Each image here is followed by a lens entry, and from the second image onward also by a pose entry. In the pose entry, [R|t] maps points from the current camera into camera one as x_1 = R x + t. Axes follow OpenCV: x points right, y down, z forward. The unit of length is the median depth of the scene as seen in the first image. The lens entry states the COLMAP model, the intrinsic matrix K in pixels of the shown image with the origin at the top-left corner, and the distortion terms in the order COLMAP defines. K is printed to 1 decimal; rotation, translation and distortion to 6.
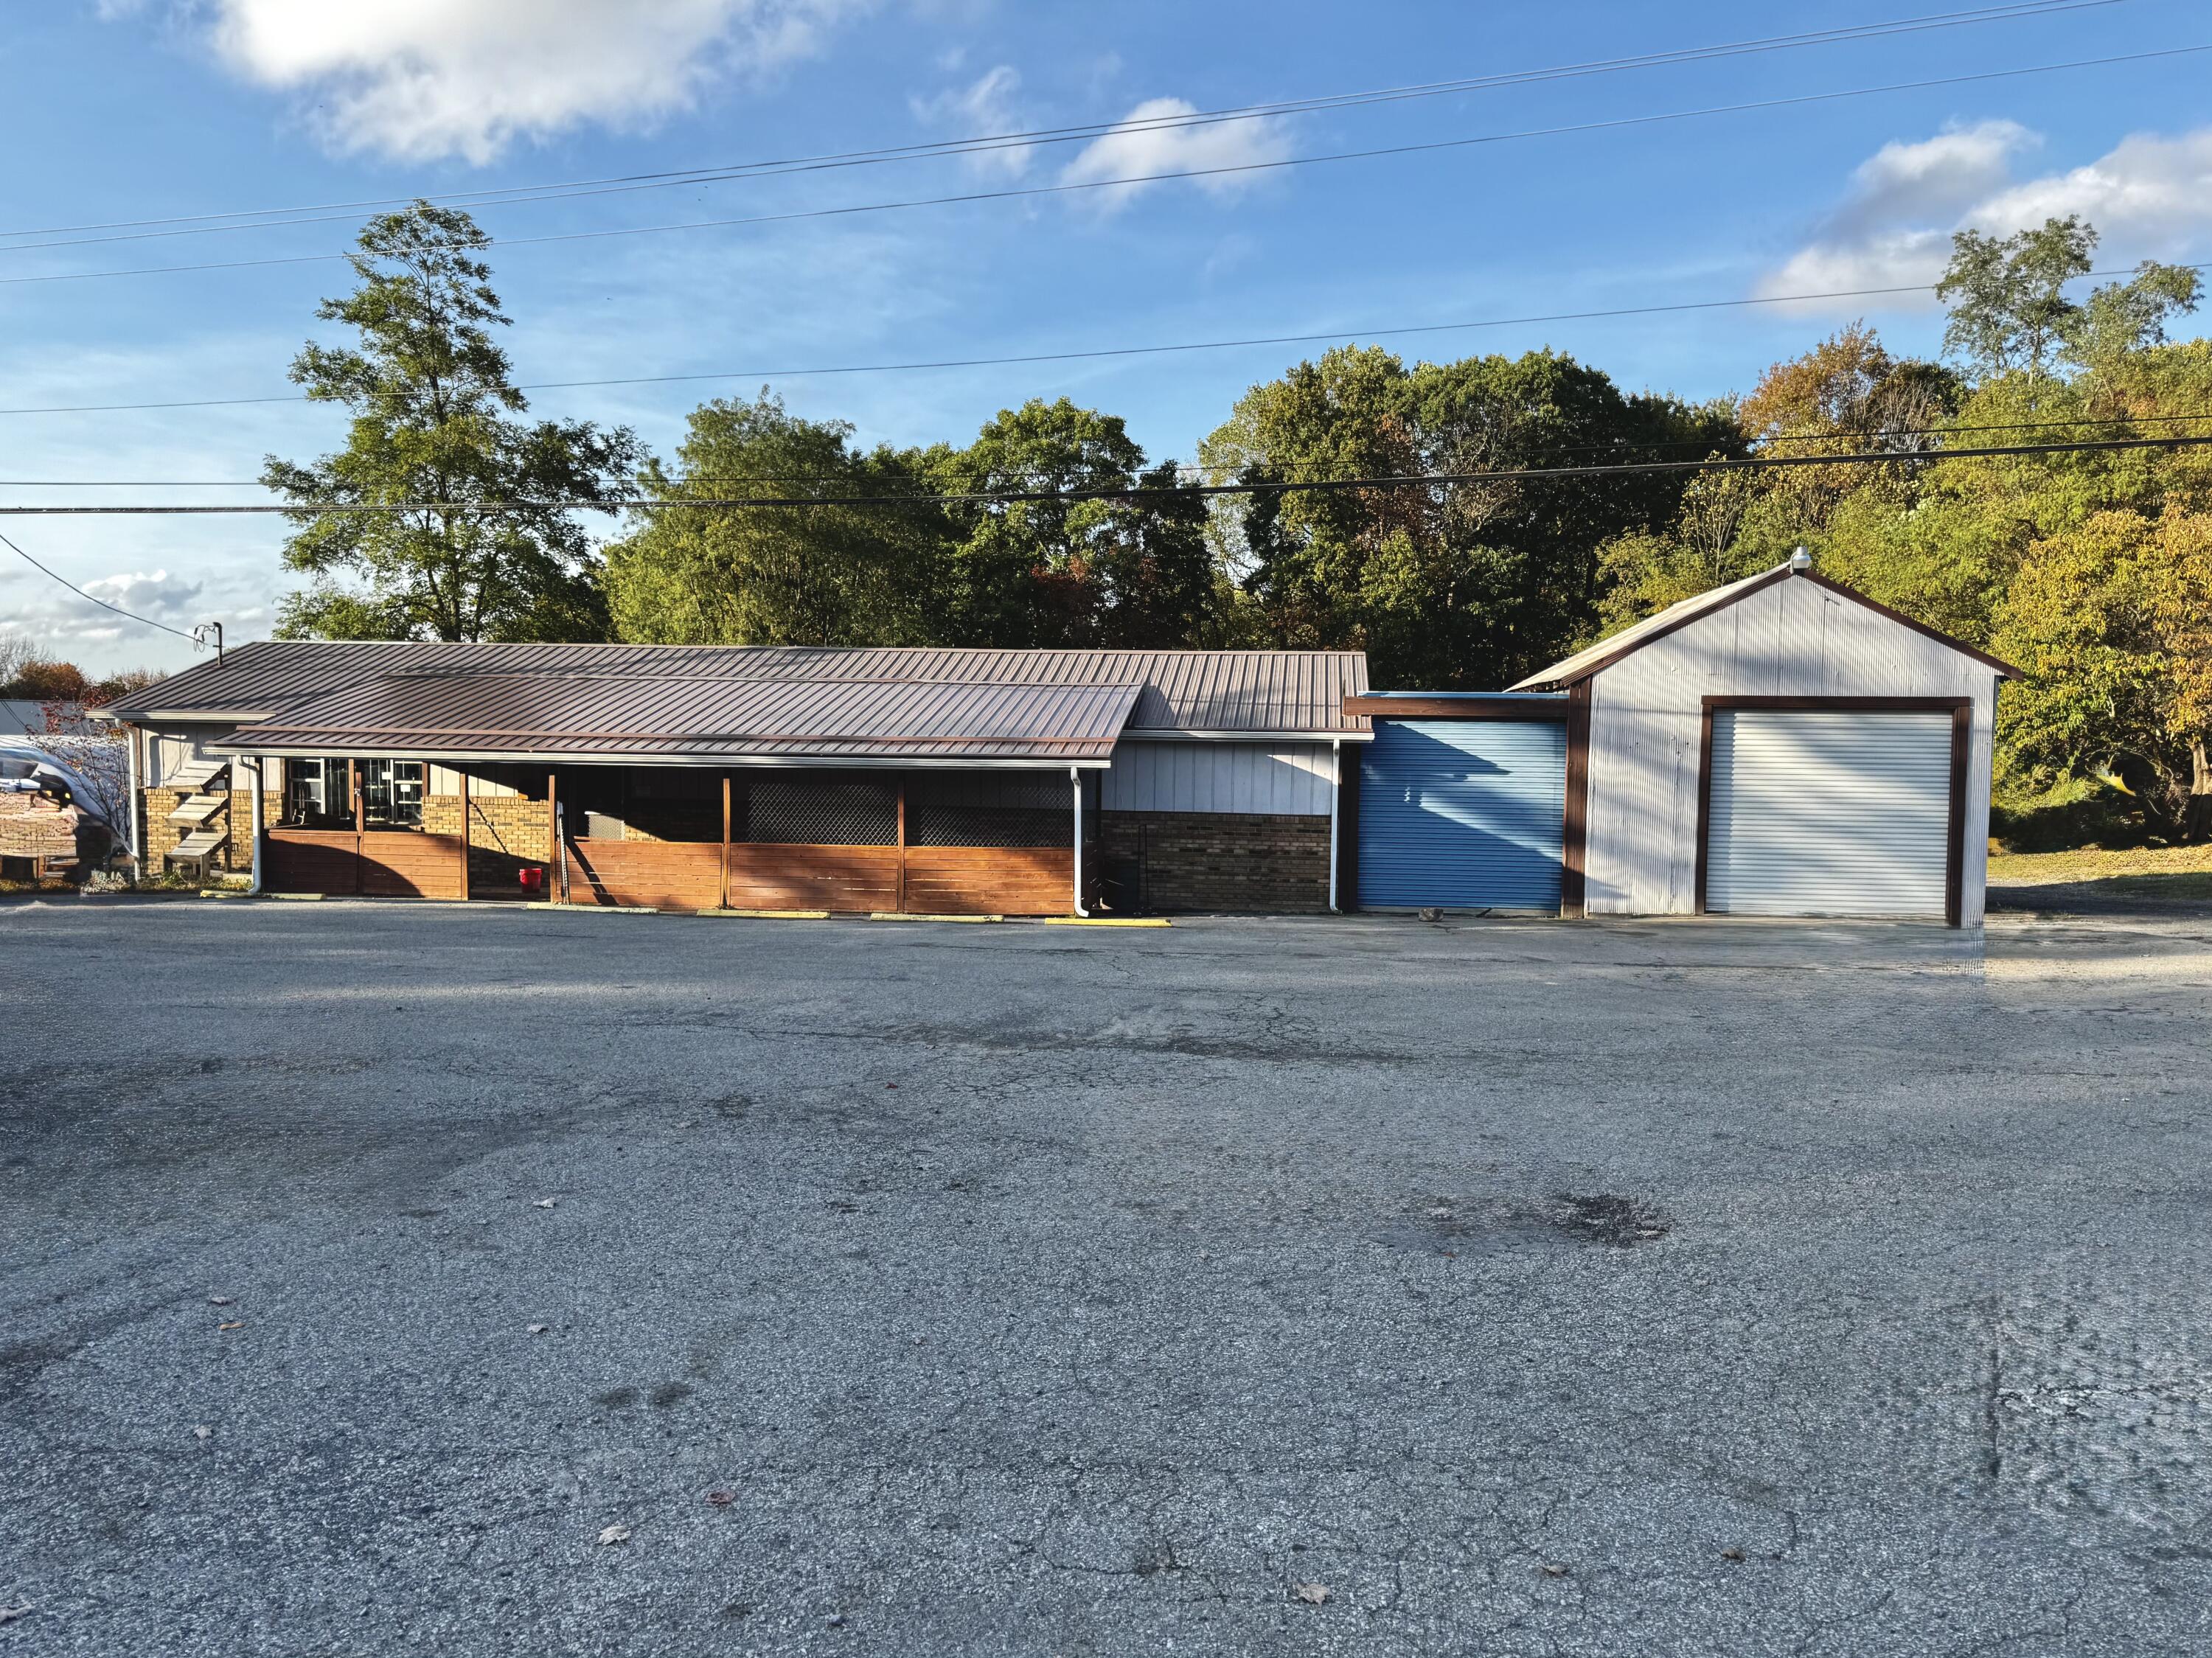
lens RADIAL K [[1568.1, 0, 1104.6], [0, 1568.1, 842.2], [0, 0, 1]] dist [0.010124, -0.000610]
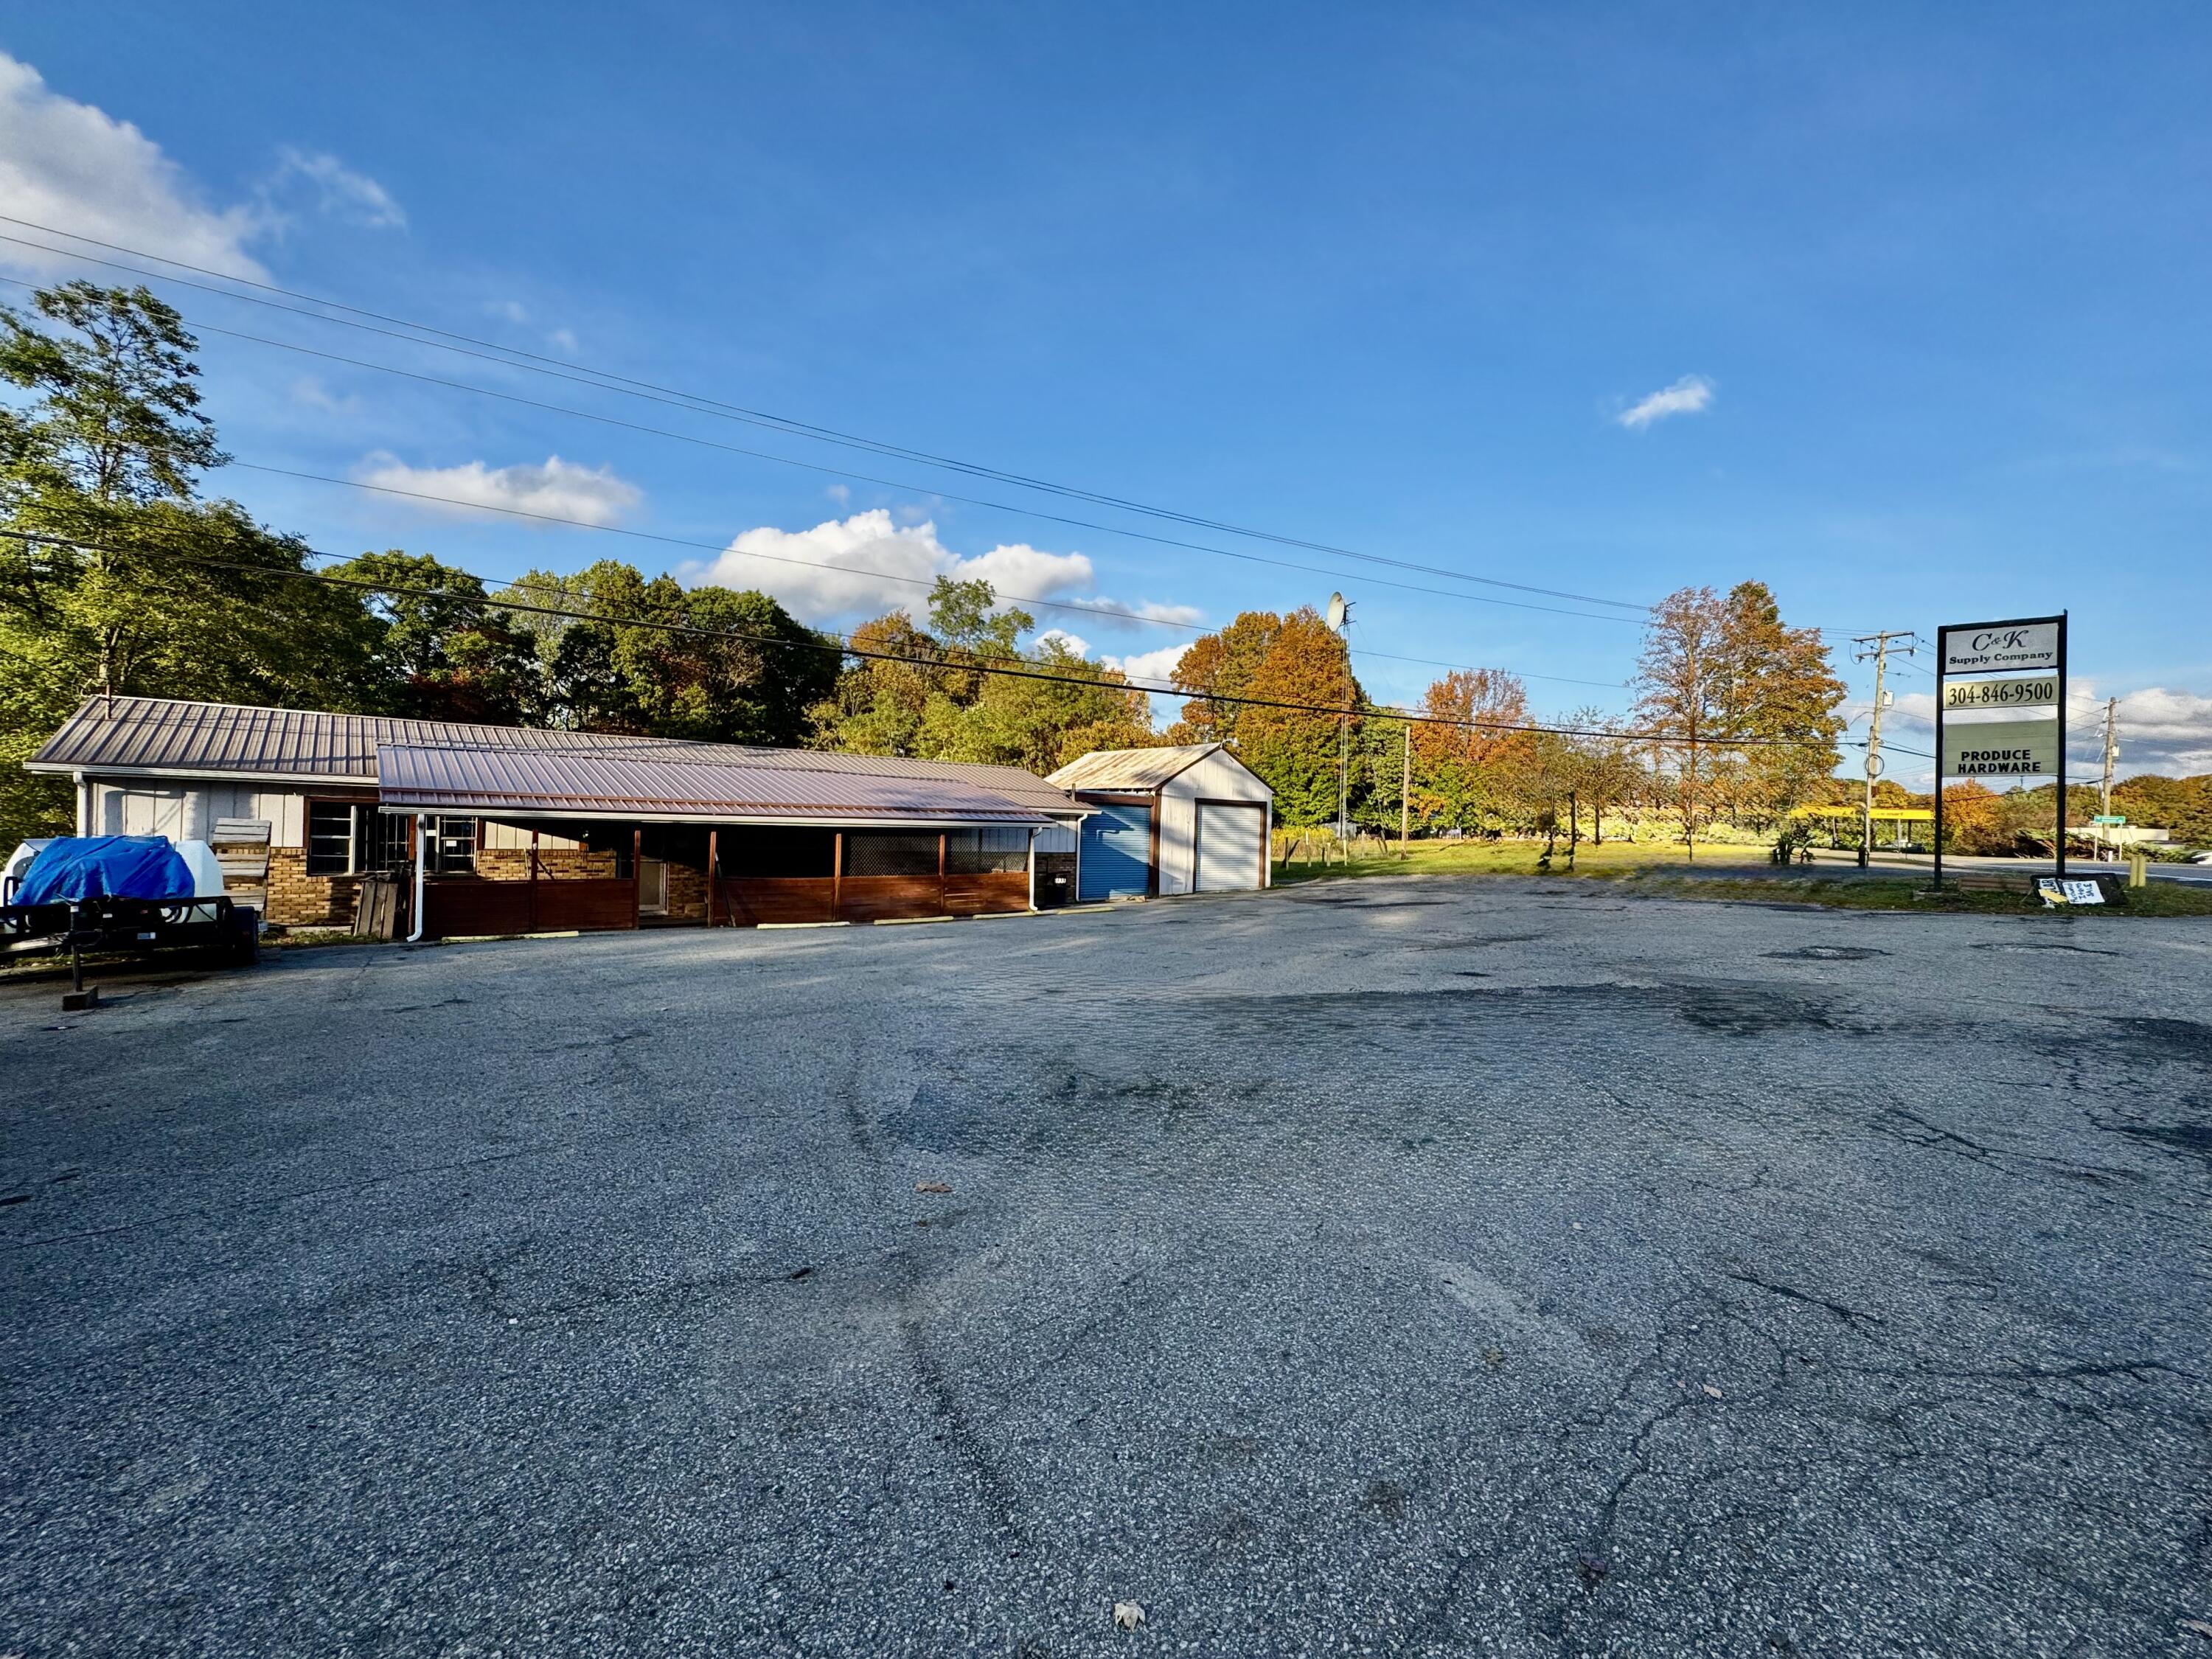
lens RADIAL K [[876.0, 0, 1102.9], [0, 876.0, 818.0], [0, 0, 1]] dist [0.002034, 0.000287]
pose [[0.673792, 0.012171, 0.738821, -0.407051], [0.029801, 0.998603, -0.043629, -0.006699], [-0.738320, 0.051414, 0.672488, 0.136304]]
